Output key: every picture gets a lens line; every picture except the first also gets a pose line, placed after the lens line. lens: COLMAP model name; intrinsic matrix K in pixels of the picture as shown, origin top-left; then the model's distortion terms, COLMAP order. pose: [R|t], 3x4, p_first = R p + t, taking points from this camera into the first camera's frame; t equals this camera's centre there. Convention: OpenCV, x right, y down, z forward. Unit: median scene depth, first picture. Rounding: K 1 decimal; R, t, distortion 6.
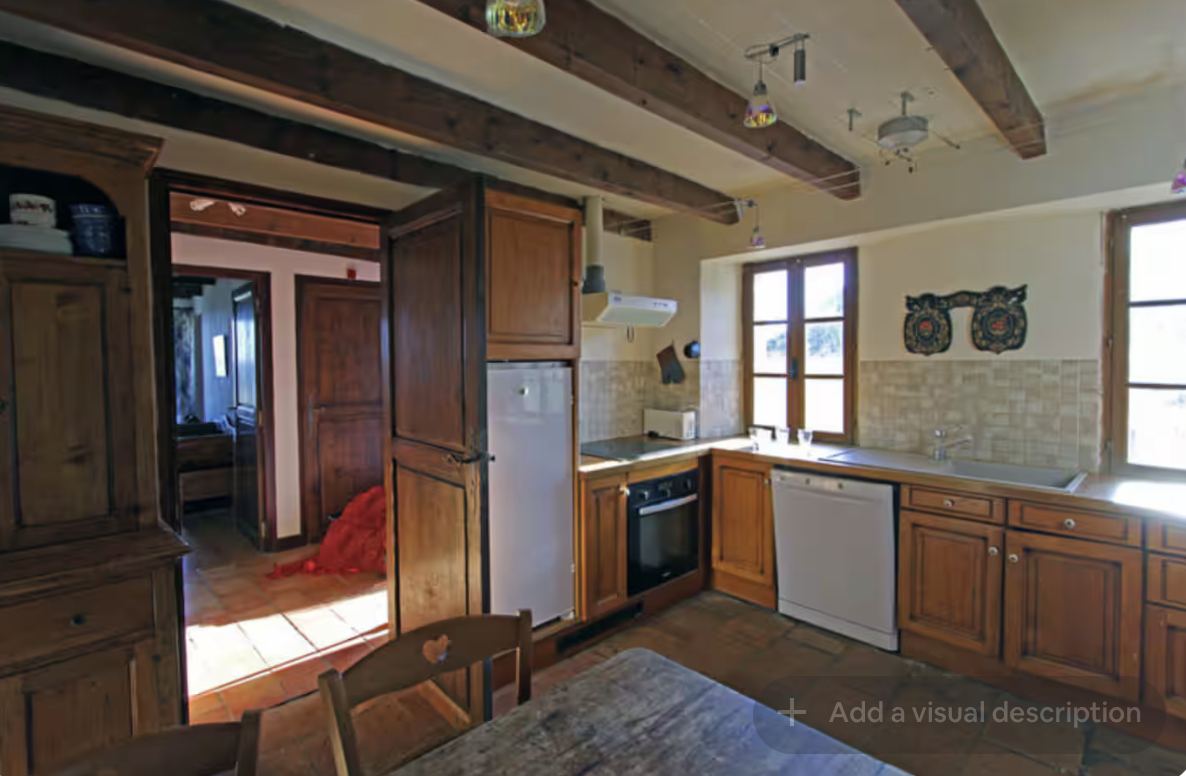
lens RADIAL K [[540.1, 0, 591.8], [0, 540.1, 380.6], [0, 0, 1]] dist [-0.004085, 0.000182]
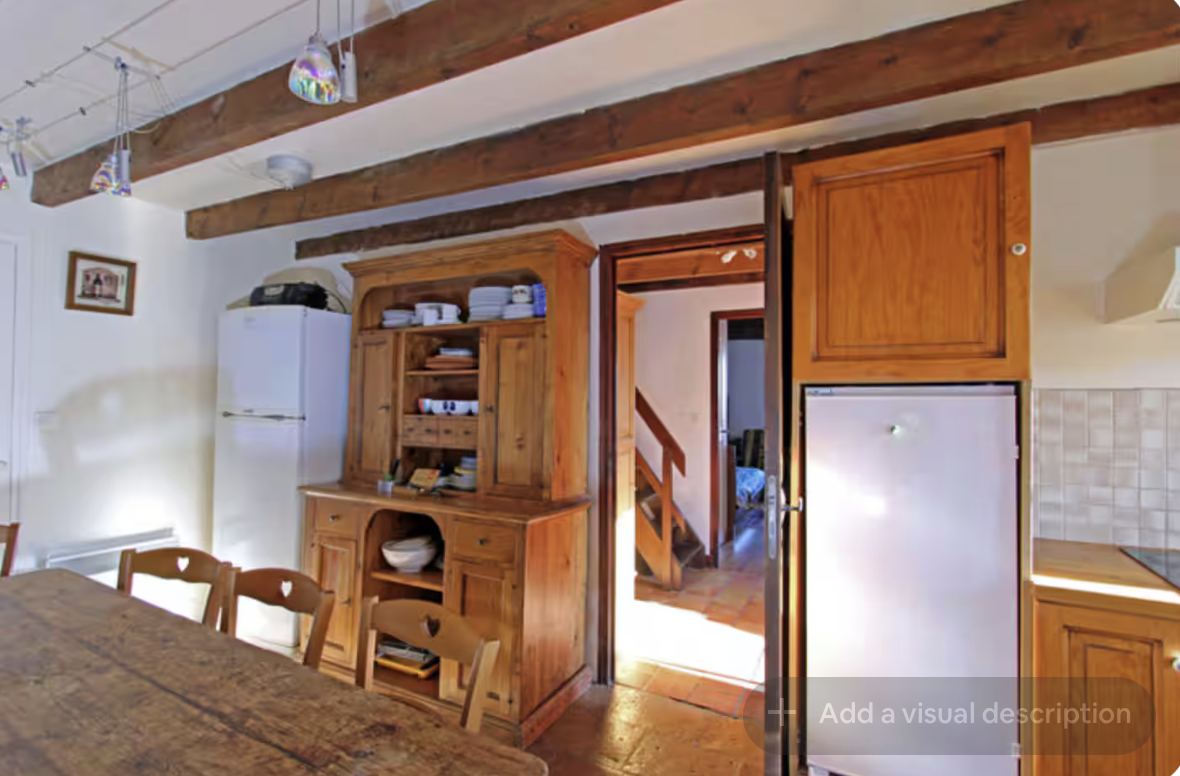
lens RADIAL K [[567.4, 0, 587.7], [0, 567.4, 390.2], [0, 0, 1]] dist [-0.005356, -0.000791]
pose [[0.308595, -0.004197, -0.951184, 0.547748], [-0.045558, 0.998777, -0.019187, 0.002666], [0.950102, 0.049255, 0.308026, 0.526397]]
